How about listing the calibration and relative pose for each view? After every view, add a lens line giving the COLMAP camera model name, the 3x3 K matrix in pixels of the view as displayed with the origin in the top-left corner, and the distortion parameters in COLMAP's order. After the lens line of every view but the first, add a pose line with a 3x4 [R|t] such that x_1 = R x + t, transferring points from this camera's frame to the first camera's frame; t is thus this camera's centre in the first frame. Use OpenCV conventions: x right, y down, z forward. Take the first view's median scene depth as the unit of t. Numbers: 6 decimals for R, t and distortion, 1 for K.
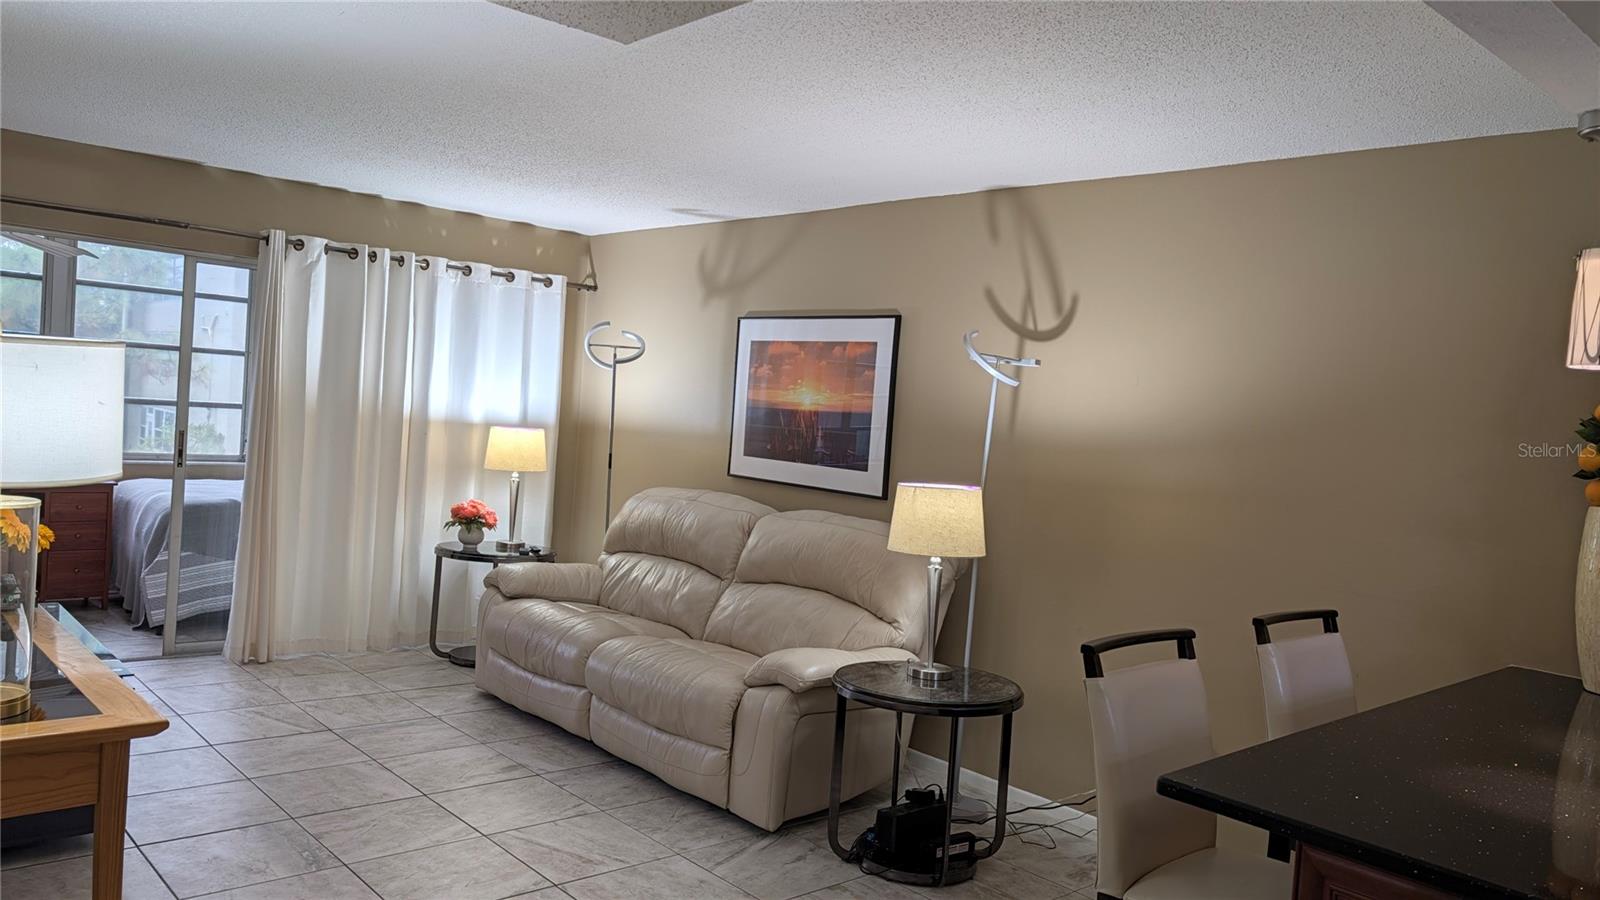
lens RADIAL K [[1154.2, 0, 805.3], [0, 1154.2, 485.1], [0, 0, 1]] dist [0.032533, -0.002028]
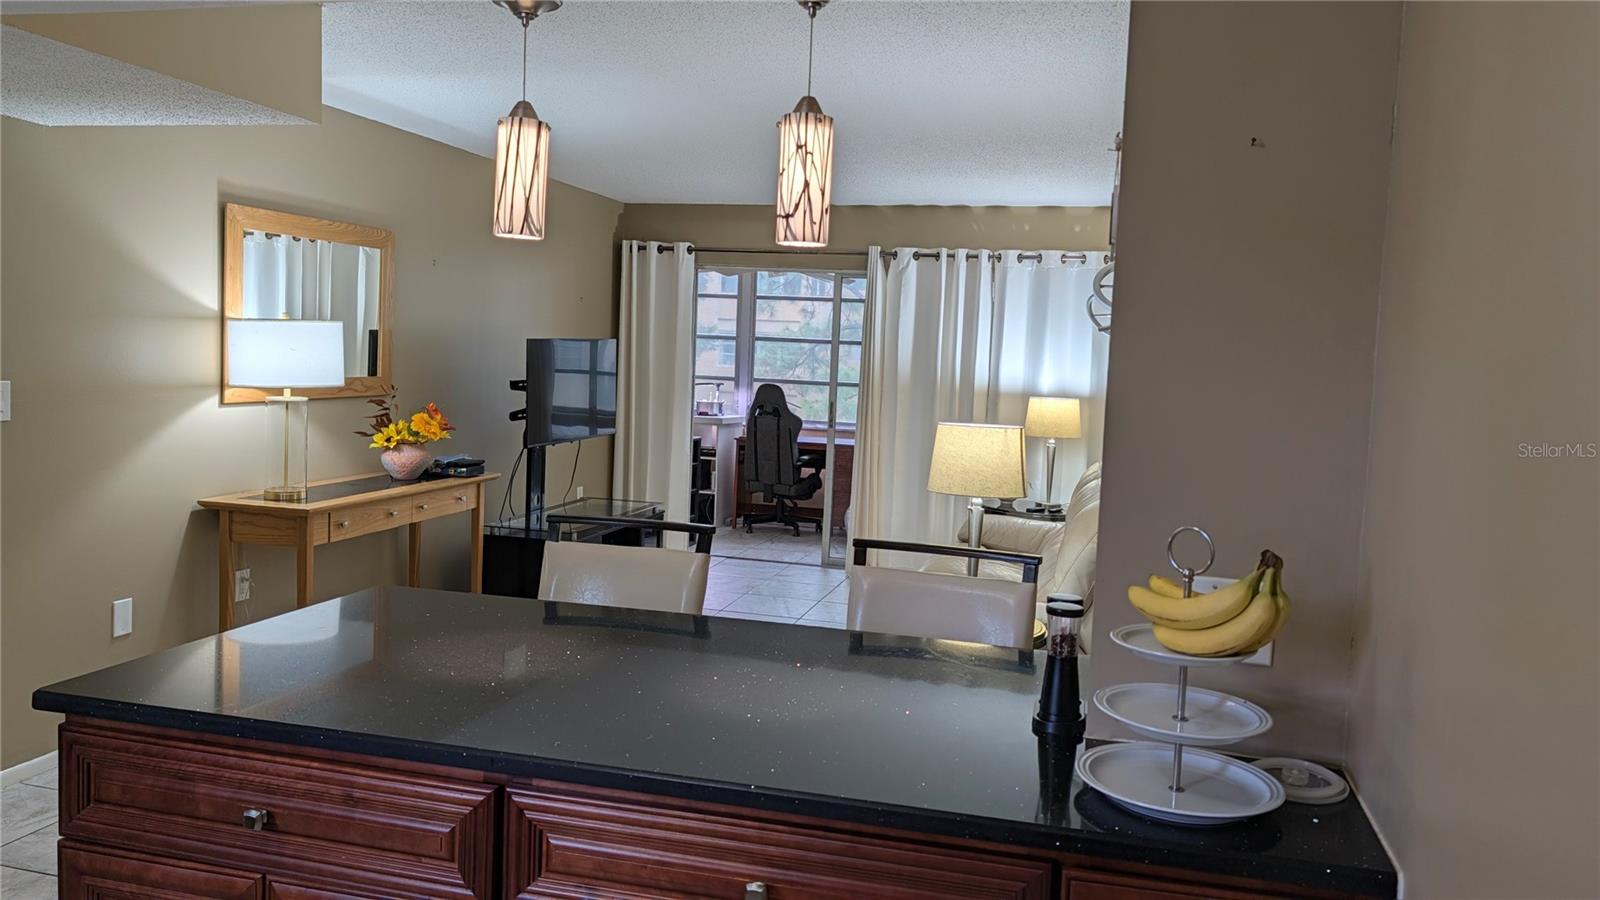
lens RADIAL K [[1174.1, 0, 800.0], [0, 1174.1, 450.0], [0, 0, 1]] dist [-0.001494, -0.001919]
pose [[0.552094, 0.017601, -0.833596, 0.555255], [-0.051871, 0.998566, -0.013270, 0.027359], [0.832167, 0.050565, 0.552215, 0.204212]]
